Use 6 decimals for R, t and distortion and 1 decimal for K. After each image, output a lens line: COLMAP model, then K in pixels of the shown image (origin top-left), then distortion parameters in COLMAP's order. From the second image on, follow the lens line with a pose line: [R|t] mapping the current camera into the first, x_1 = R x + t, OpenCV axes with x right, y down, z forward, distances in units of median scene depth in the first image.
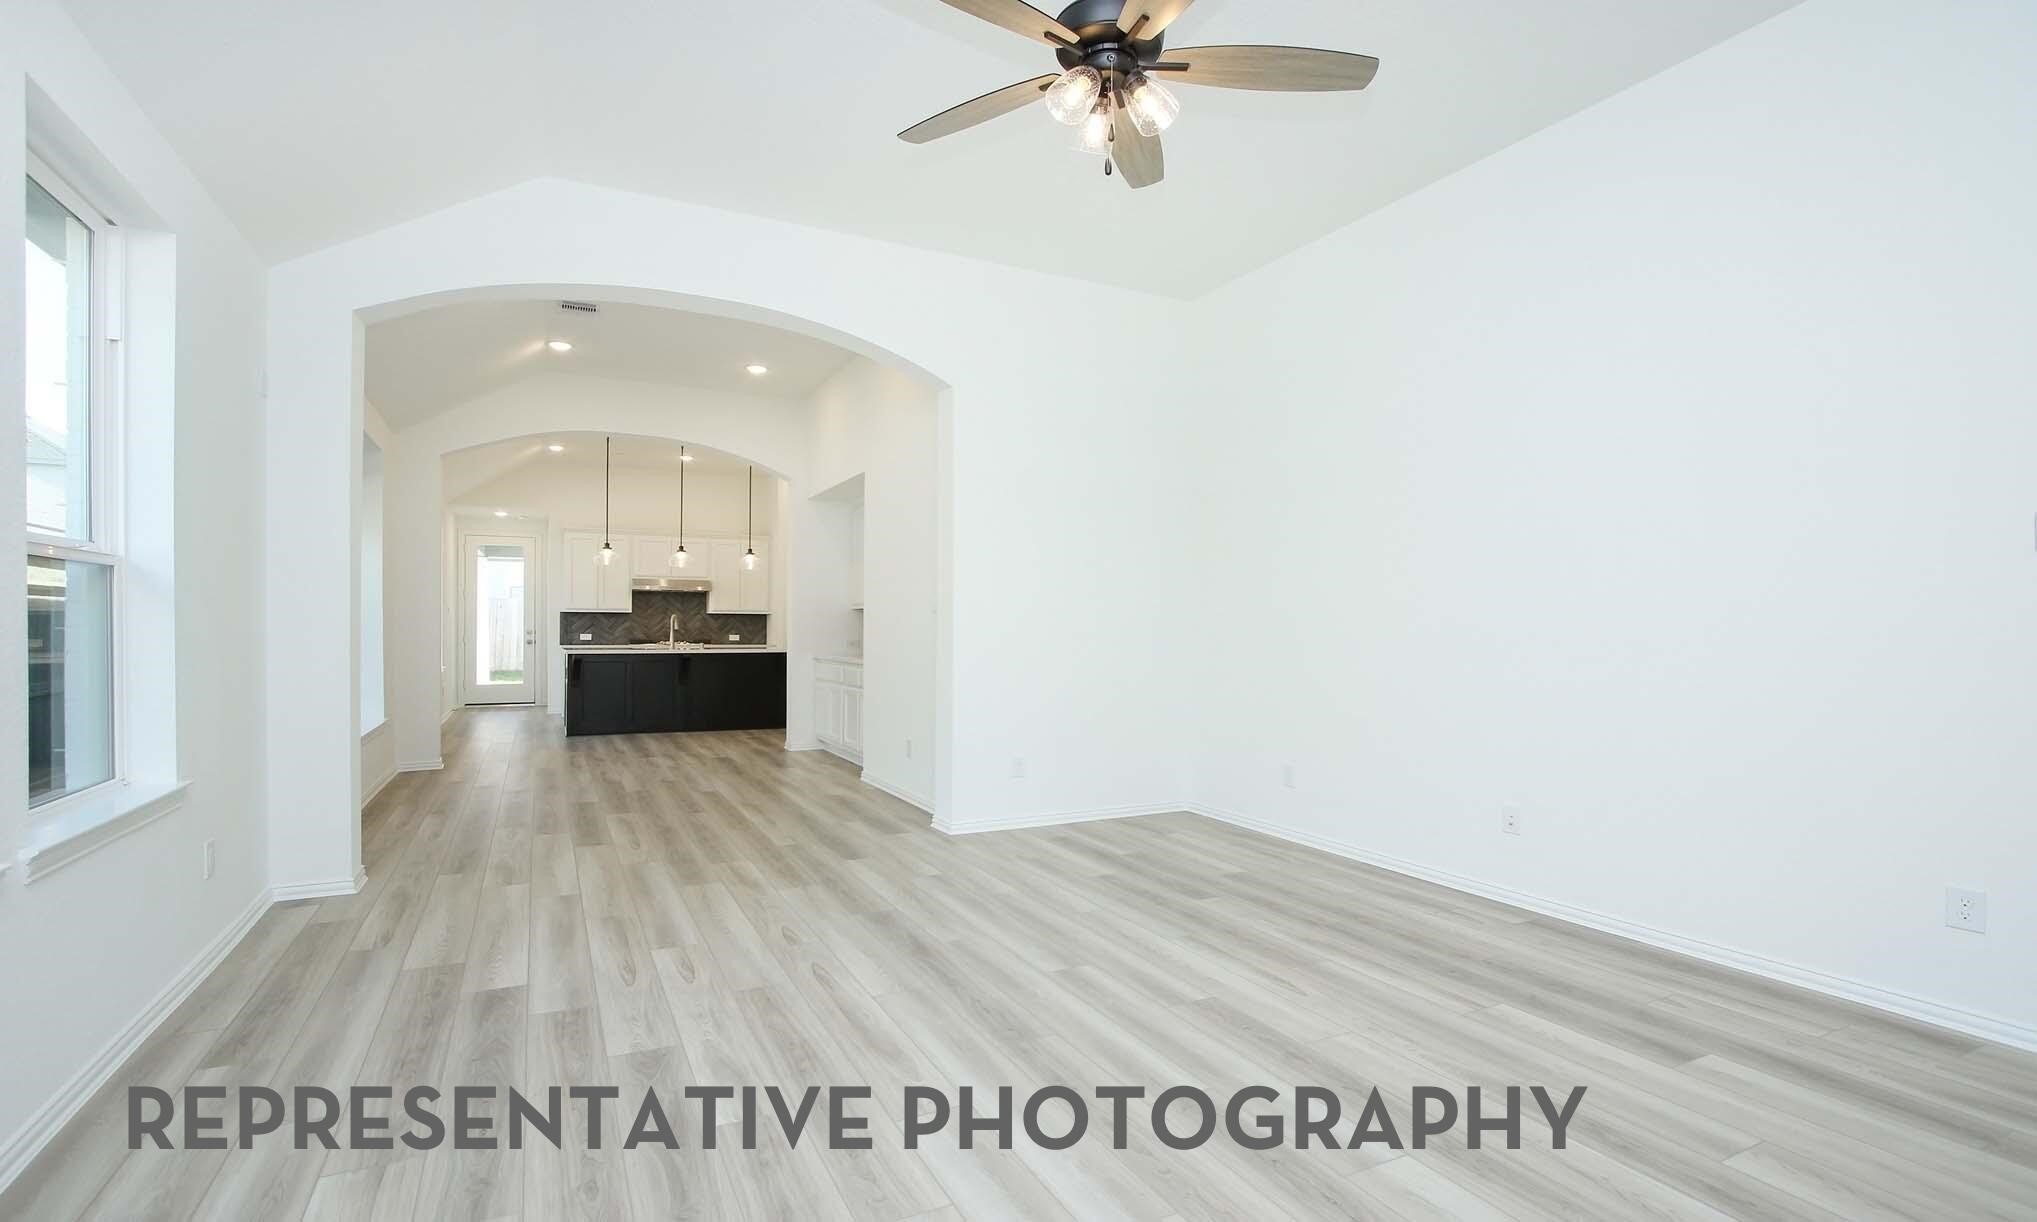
lens RADIAL K [[950.4, 0, 1011.9], [0, 950.4, 622.0], [0, 0, 1]] dist [-0.012951, 0.001435]
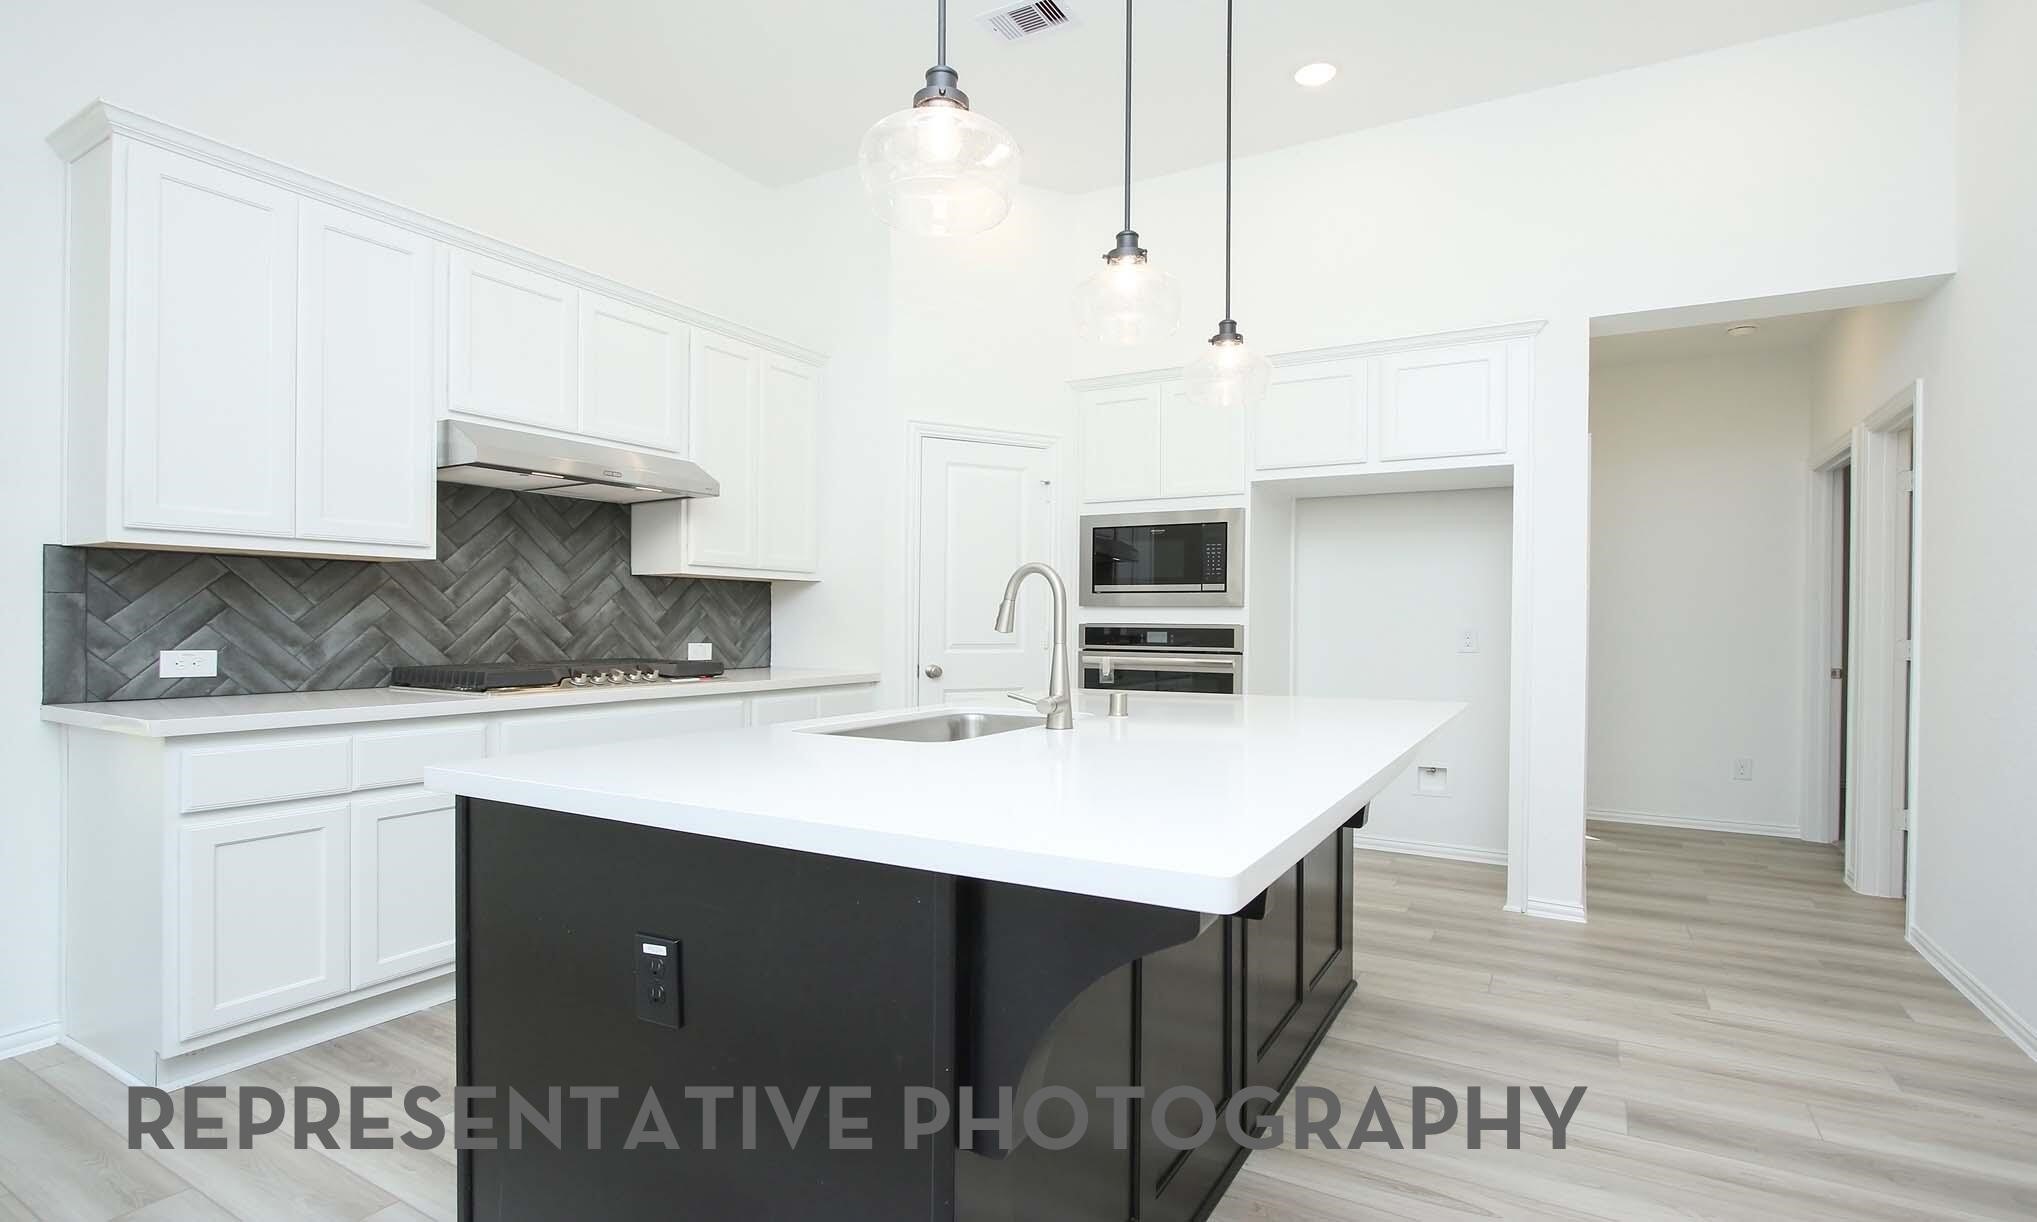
lens RADIAL K [[950.4, 0, 1014.1], [0, 950.4, 615.9], [0, 0, 1]] dist [-0.012951, 0.001435]
pose [[0.839433, 0.002046, 0.543459, -0.551867], [-0.006967, 0.999951, 0.006996, 0.002002], [-0.543418, -0.009659, 0.839406, 0.960758]]
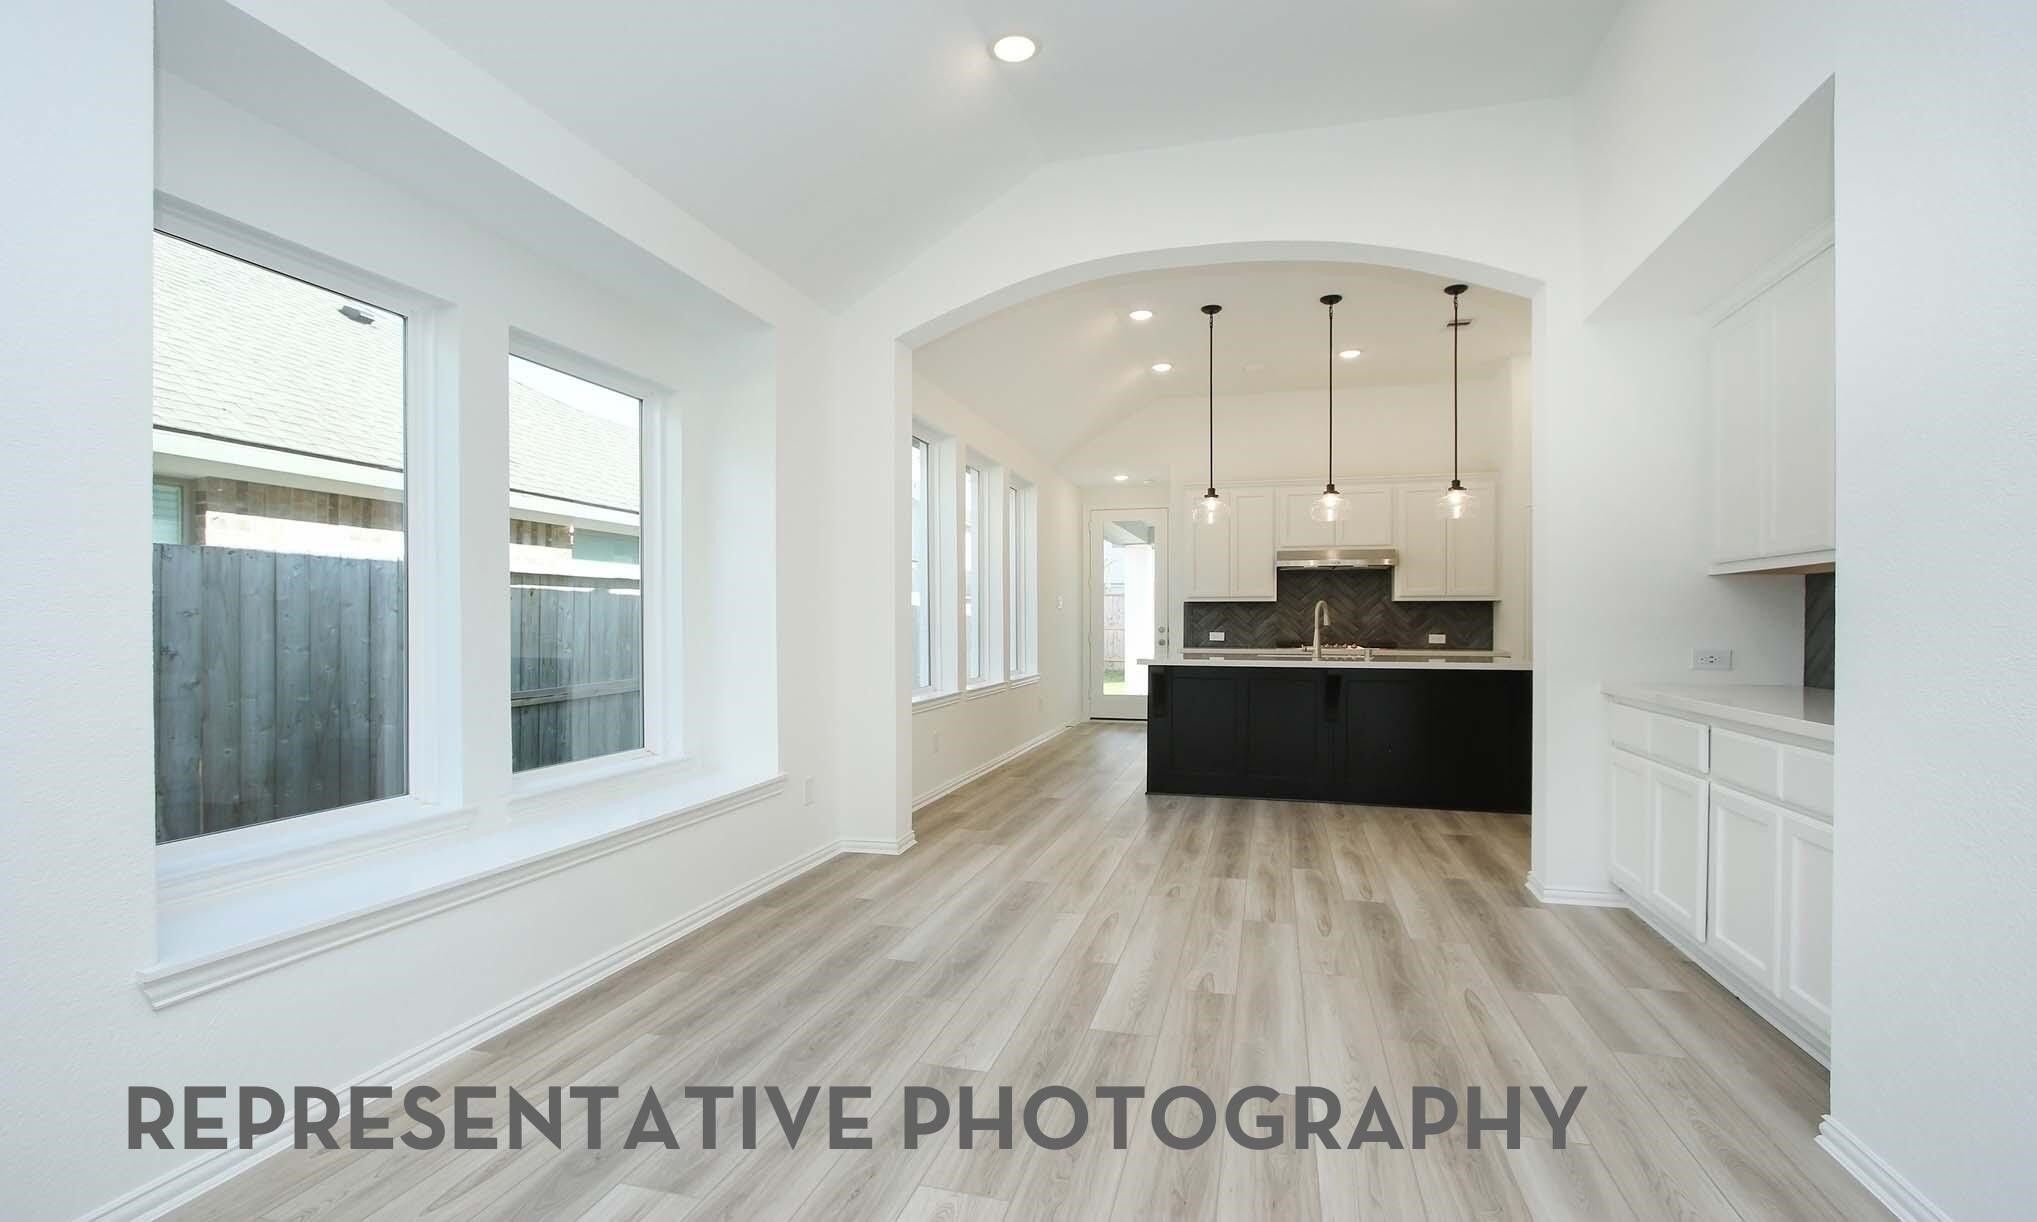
lens RADIAL K [[950.4, 0, 1001.1], [0, 950.4, 622.1], [0, 0, 1]] dist [-0.012951, 0.001435]
pose [[0.737004, -0.003403, -0.675880, -0.117648], [0.004825, 0.999988, 0.000227, 0.005206], [0.675871, -0.003428, 0.737012, 0.495214]]
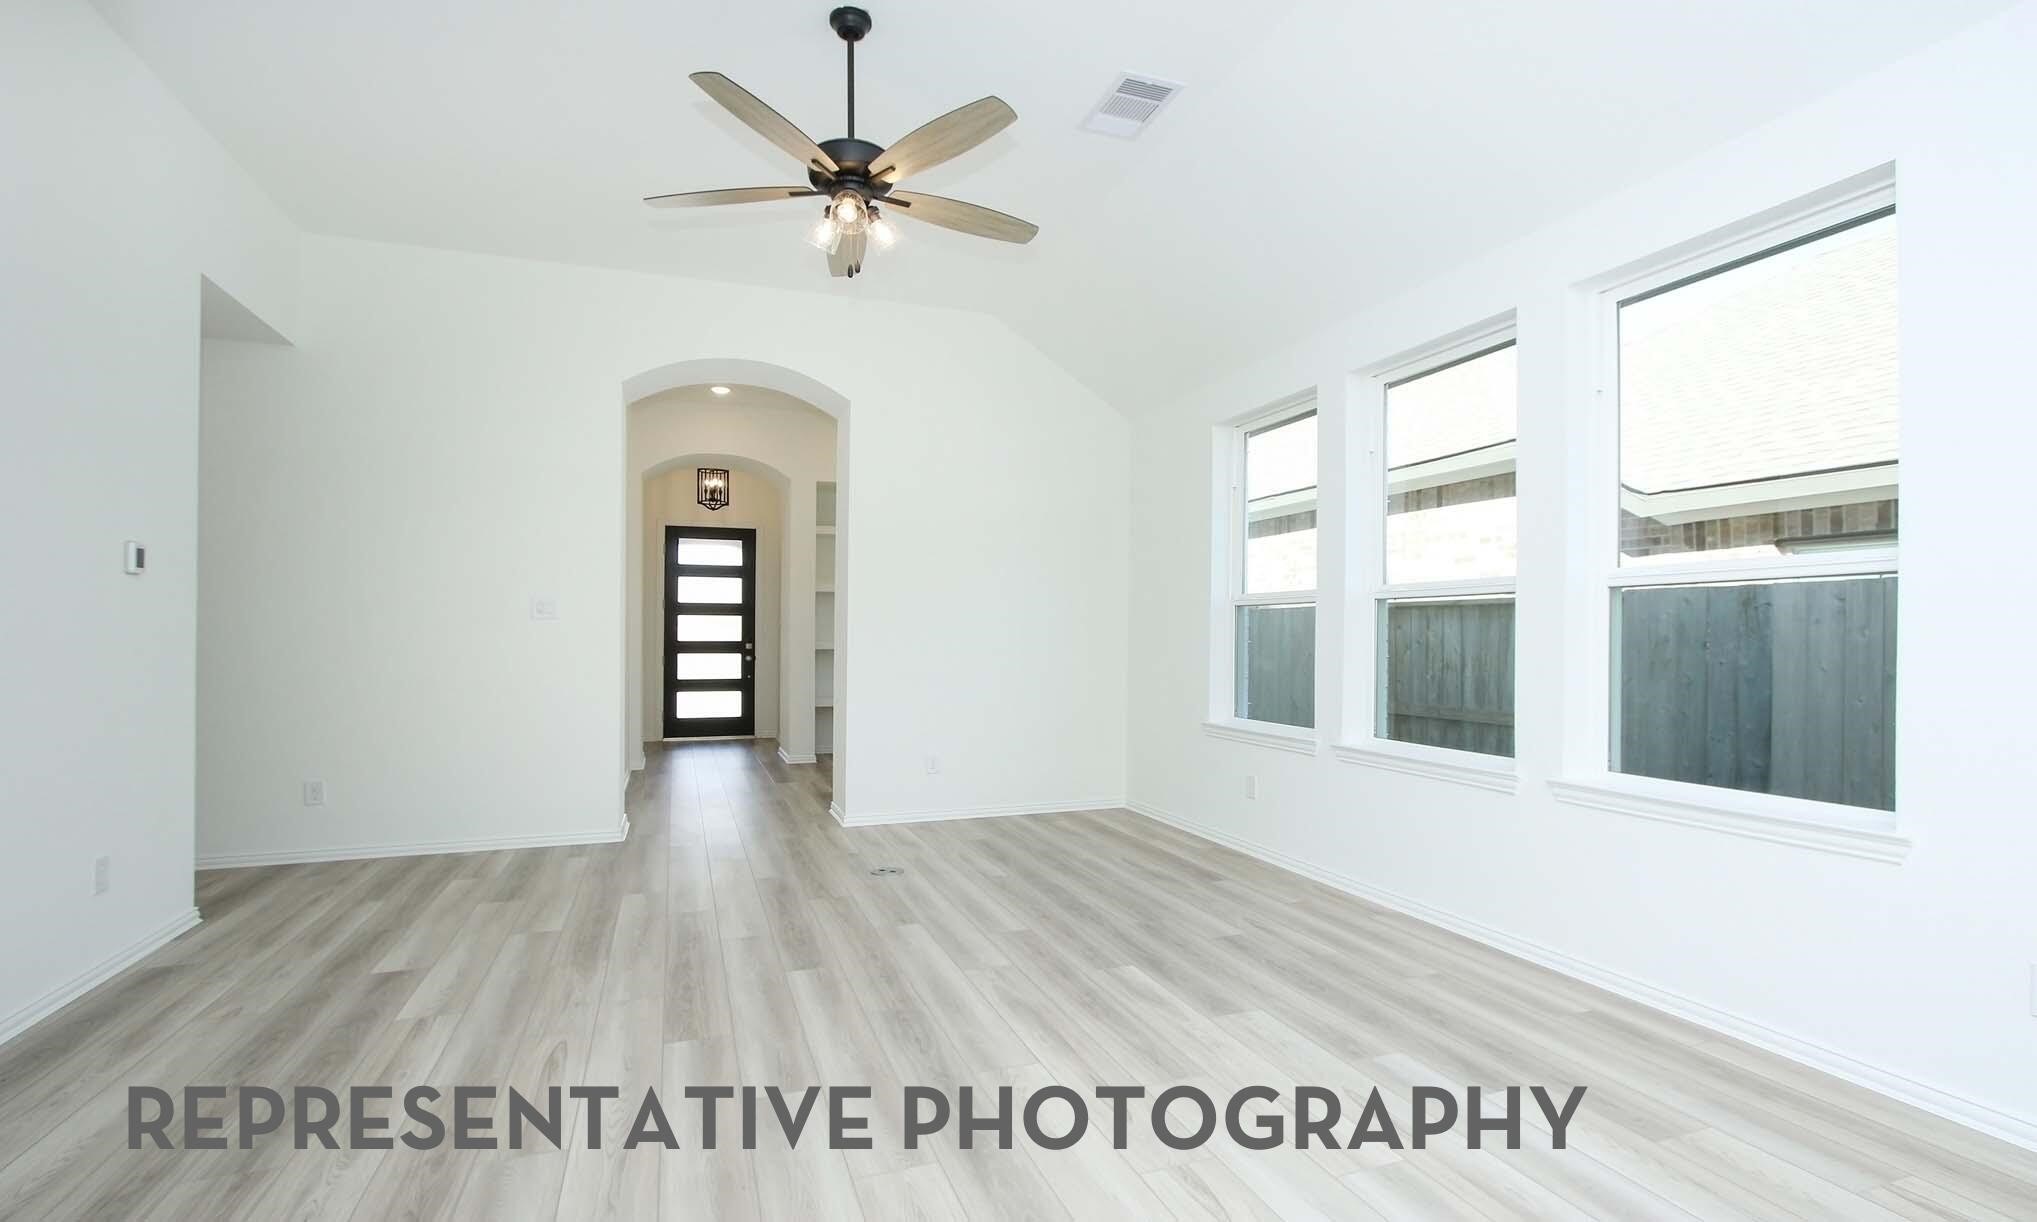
lens RADIAL K [[950.4, 0, 1026.8], [0, 950.4, 625.2], [0, 0, 1]] dist [-0.012951, 0.001435]
pose [[-0.993597, -0.002290, 0.112958, -0.078194], [-0.004188, 0.999854, -0.016562, 0.003463], [-0.112904, -0.016929, -0.993462, 0.627118]]
